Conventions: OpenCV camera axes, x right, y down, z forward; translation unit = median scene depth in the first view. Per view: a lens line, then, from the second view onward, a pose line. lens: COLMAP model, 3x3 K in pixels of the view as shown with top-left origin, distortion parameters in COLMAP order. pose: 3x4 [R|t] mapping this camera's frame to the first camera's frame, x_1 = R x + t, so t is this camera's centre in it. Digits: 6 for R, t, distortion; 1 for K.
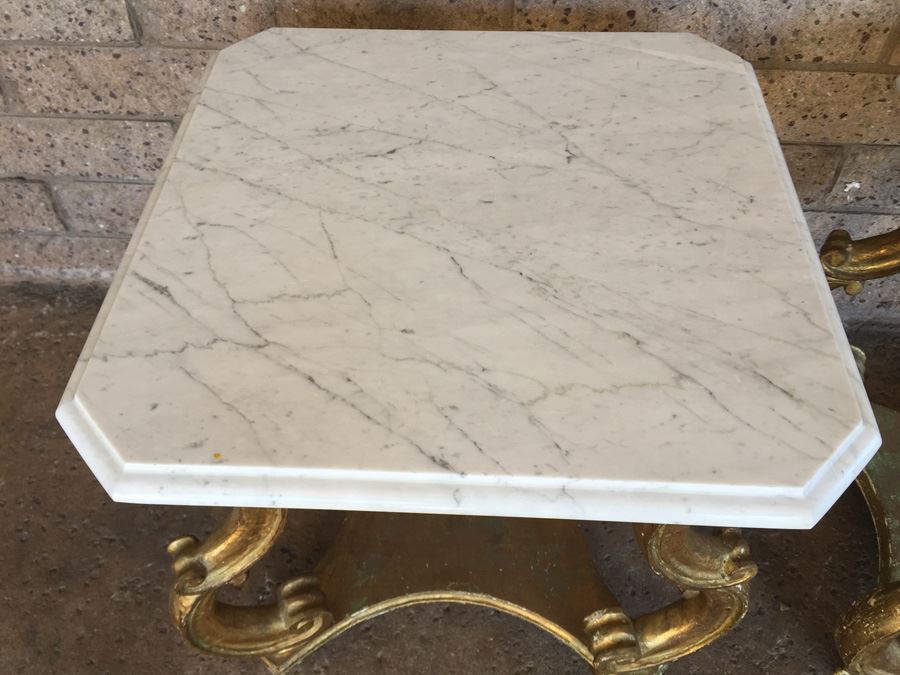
lens RADIAL K [[771.7, 0, 446.4], [0, 771.7, 337.7], [0, 0, 1]] dist [0.094252, -0.136085]
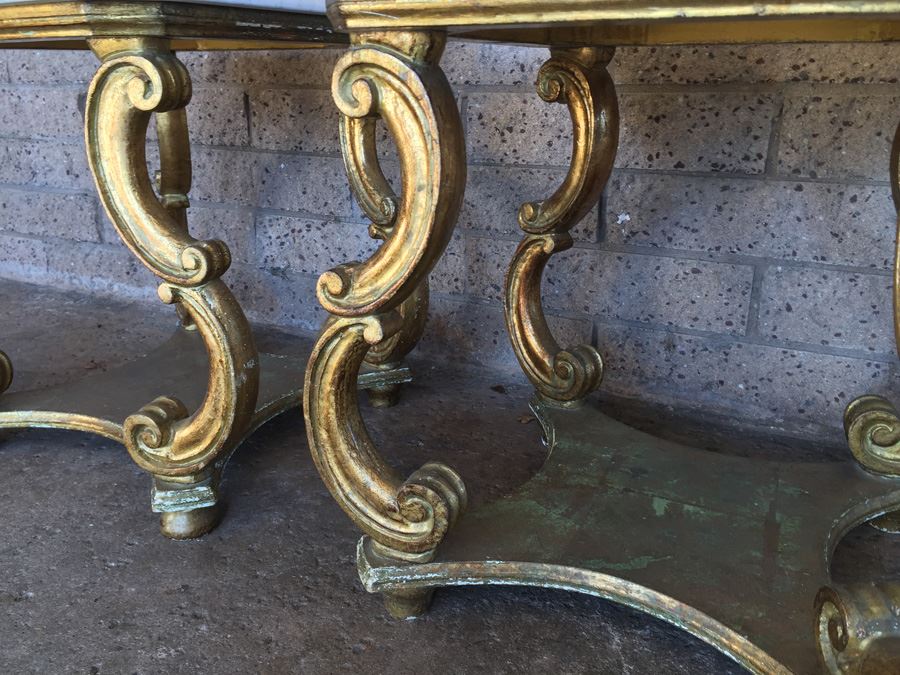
lens RADIAL K [[771.7, 0, 446.4], [0, 771.7, 337.7], [0, 0, 1]] dist [0.094252, -0.136085]
pose [[0.903792, 0.139252, -0.404683, 0.810473], [-0.331048, 0.826748, -0.454856, 0.537872], [0.271231, 0.545065, 0.793308, 0.206953]]
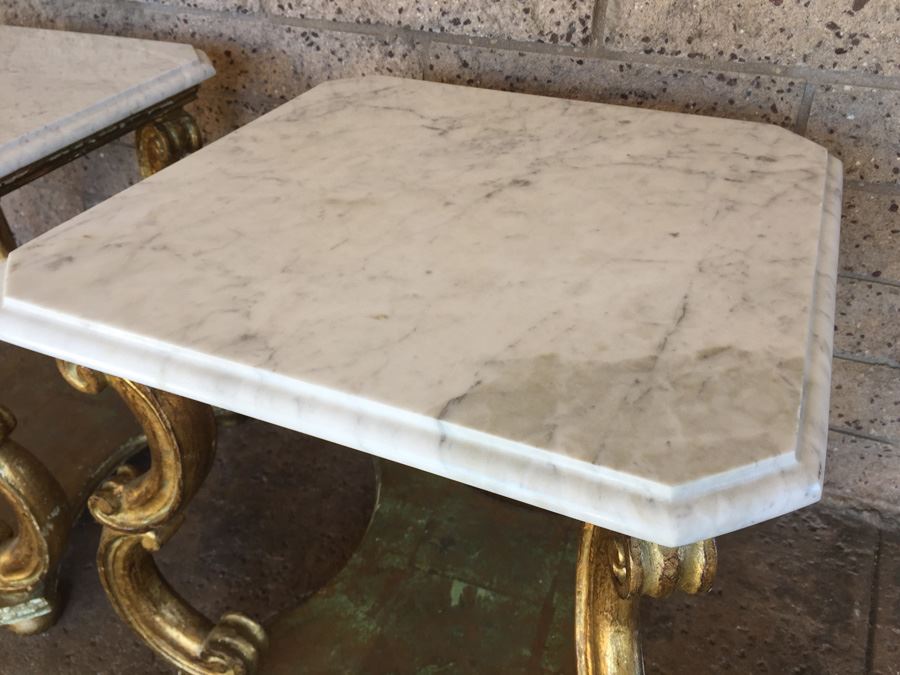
lens RADIAL K [[774.9, 0, 447.0], [0, 774.9, 335.0], [0, 0, 1]] dist [0.098052, -0.150972]
pose [[0.940075, 0.192229, -0.281616, 0.897630], [-0.259549, 0.939053, -0.225421, 0.165686], [0.221119, 0.285005, 0.932673, 0.060682]]
